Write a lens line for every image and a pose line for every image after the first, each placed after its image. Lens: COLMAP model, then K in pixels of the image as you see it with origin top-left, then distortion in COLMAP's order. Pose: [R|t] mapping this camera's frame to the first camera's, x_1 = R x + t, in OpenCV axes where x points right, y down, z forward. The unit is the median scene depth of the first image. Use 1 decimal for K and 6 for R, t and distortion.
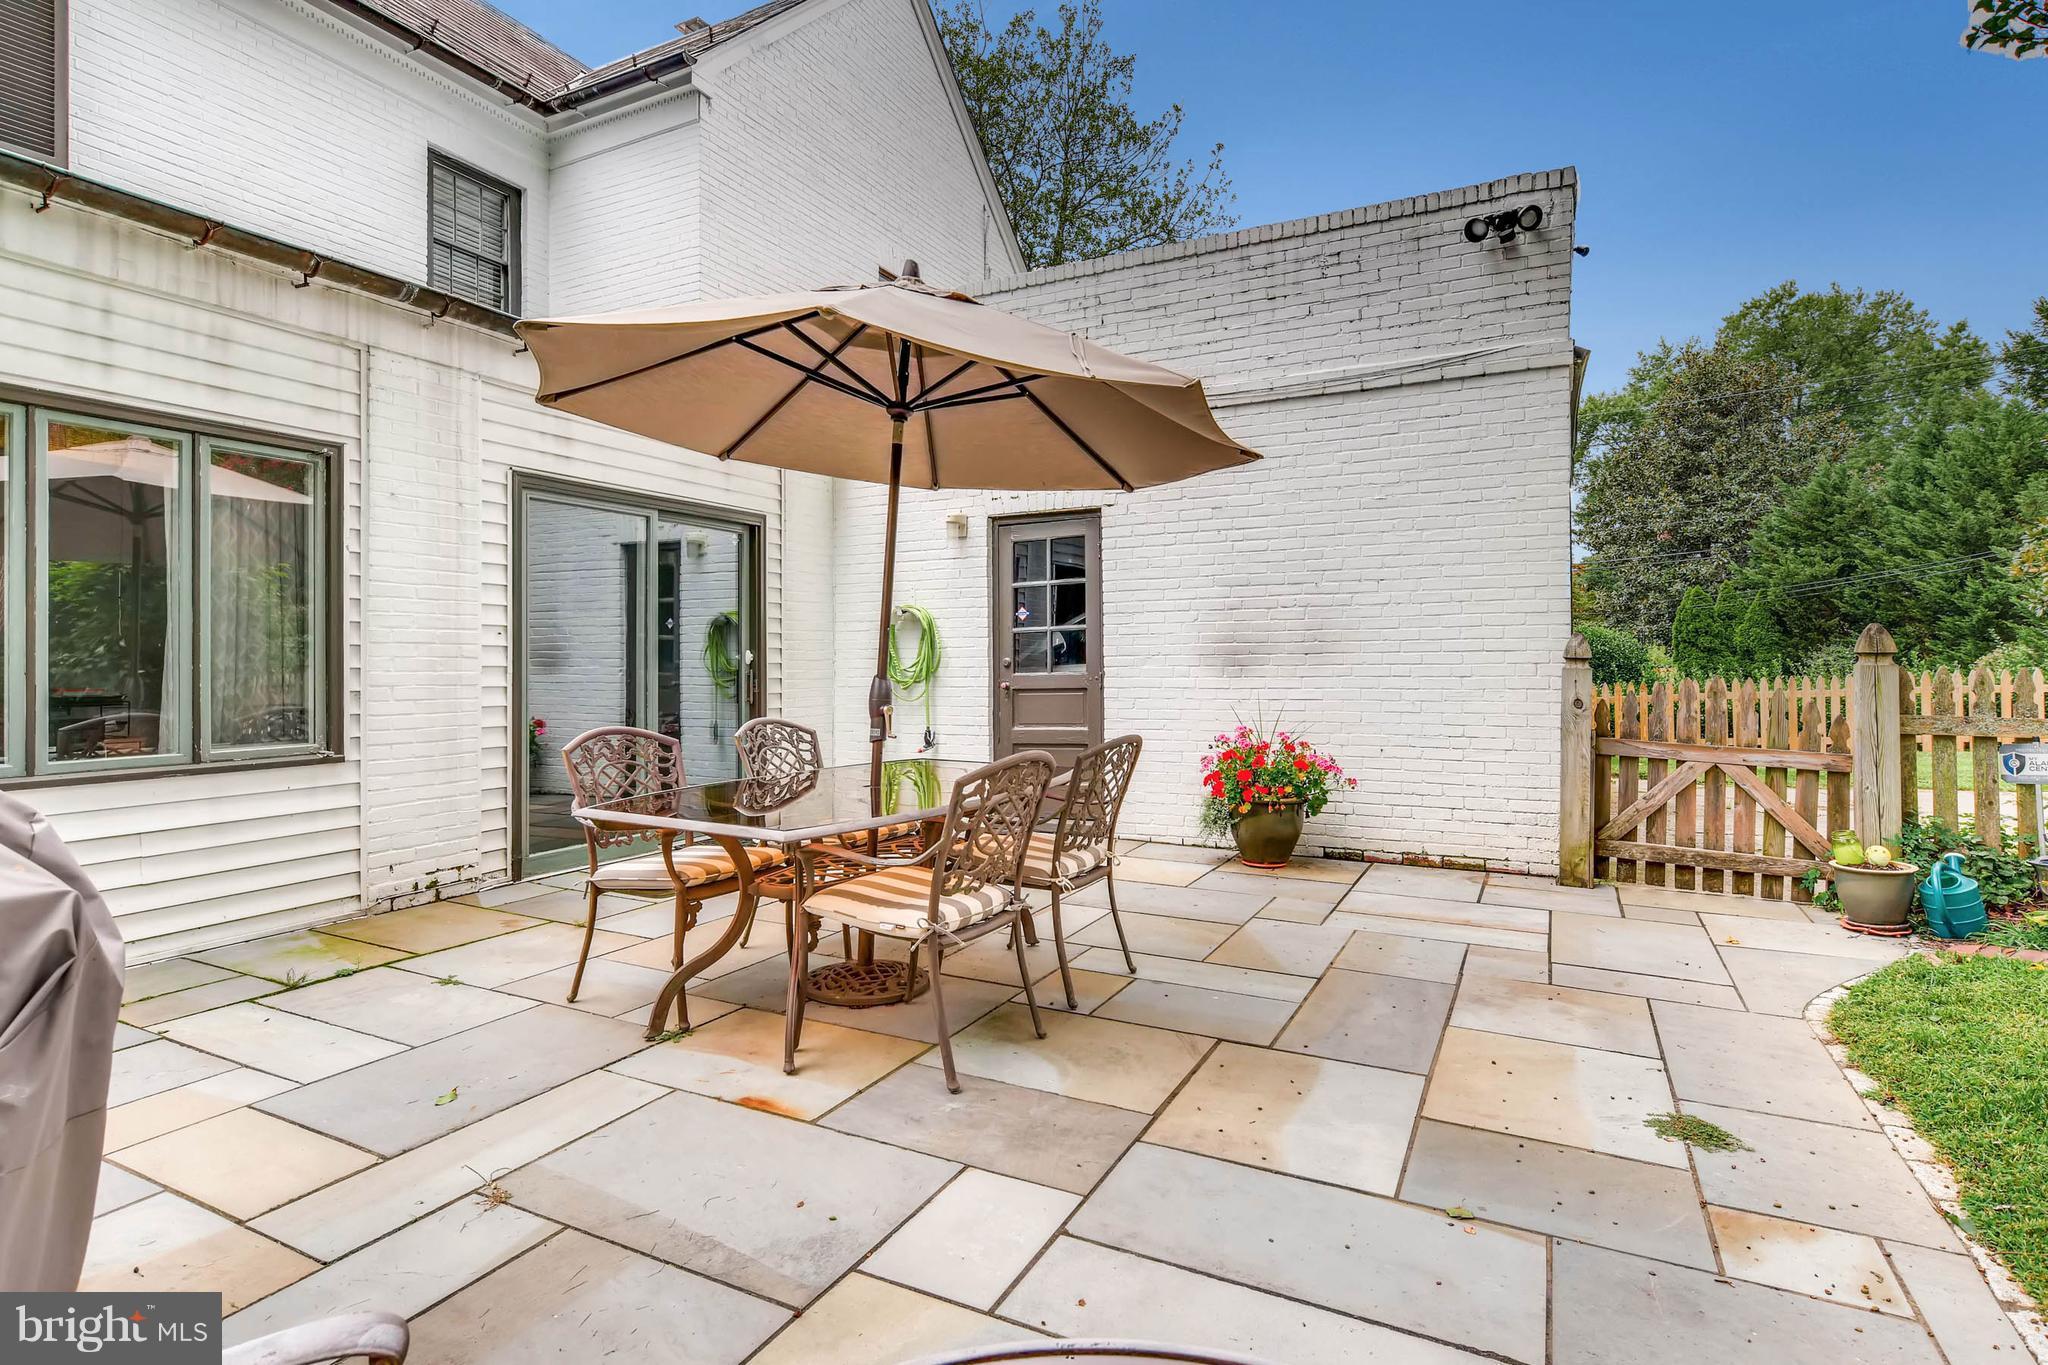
lens RADIAL K [[1037.1, 0, 1029.1], [0, 1037.1, 672.2], [0, 0, 1]] dist [-0.003273, -0.000301]
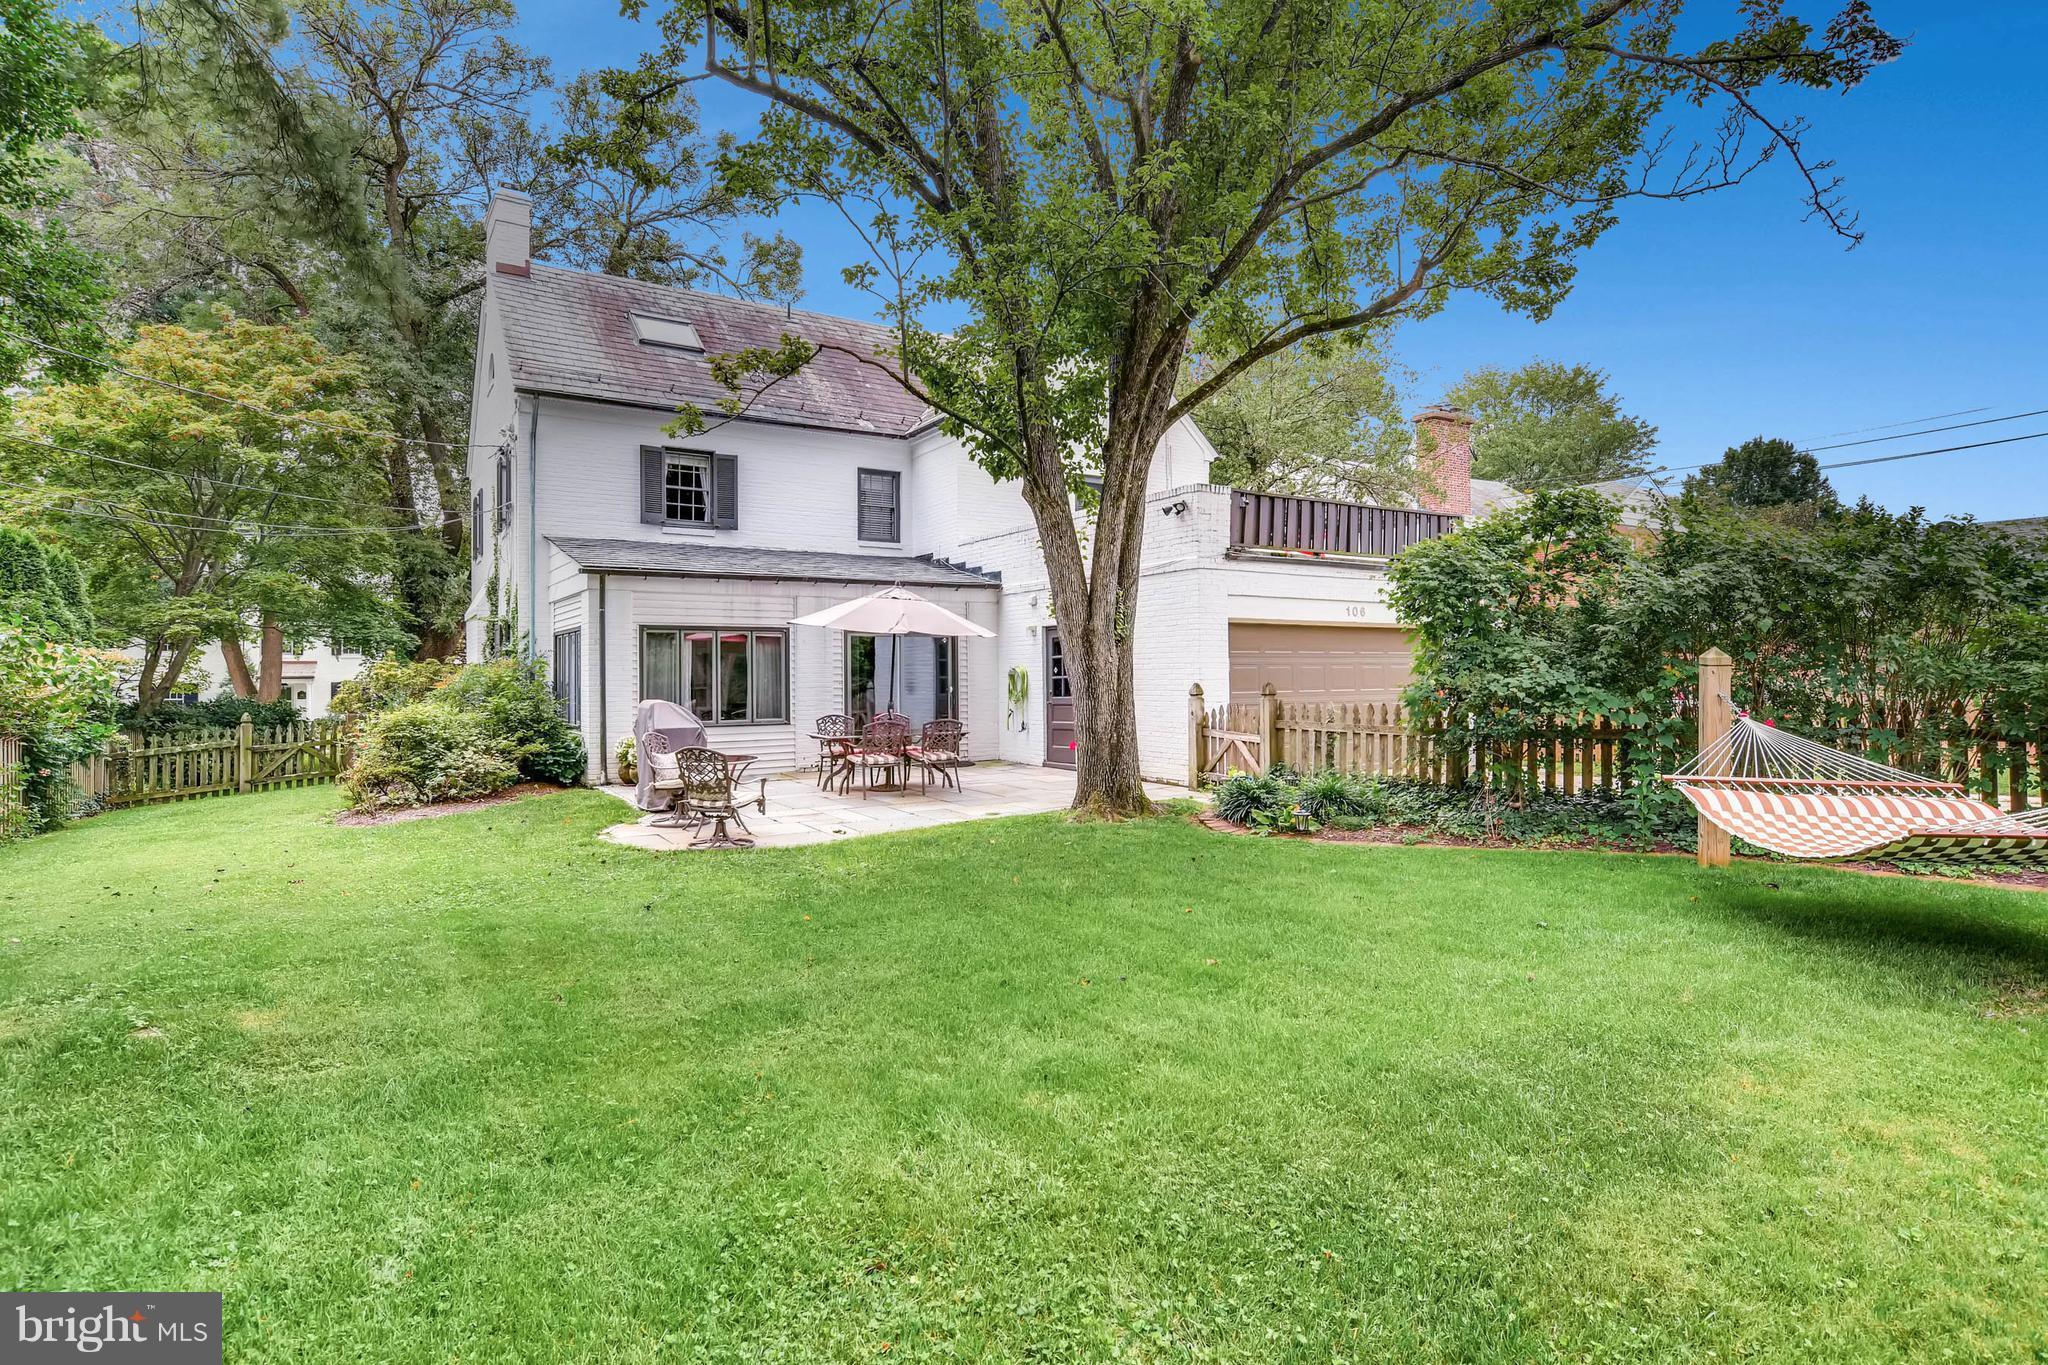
lens RADIAL K [[1037.1, 0, 1020.9], [0, 1037.1, 675.7], [0, 0, 1]] dist [-0.003273, -0.000301]
pose [[0.857175, 0.000159, -0.515025, 1.374072], [0.002878, 0.999983, 0.005098, -0.070395], [0.515017, -0.005852, 0.857160, -1.205942]]
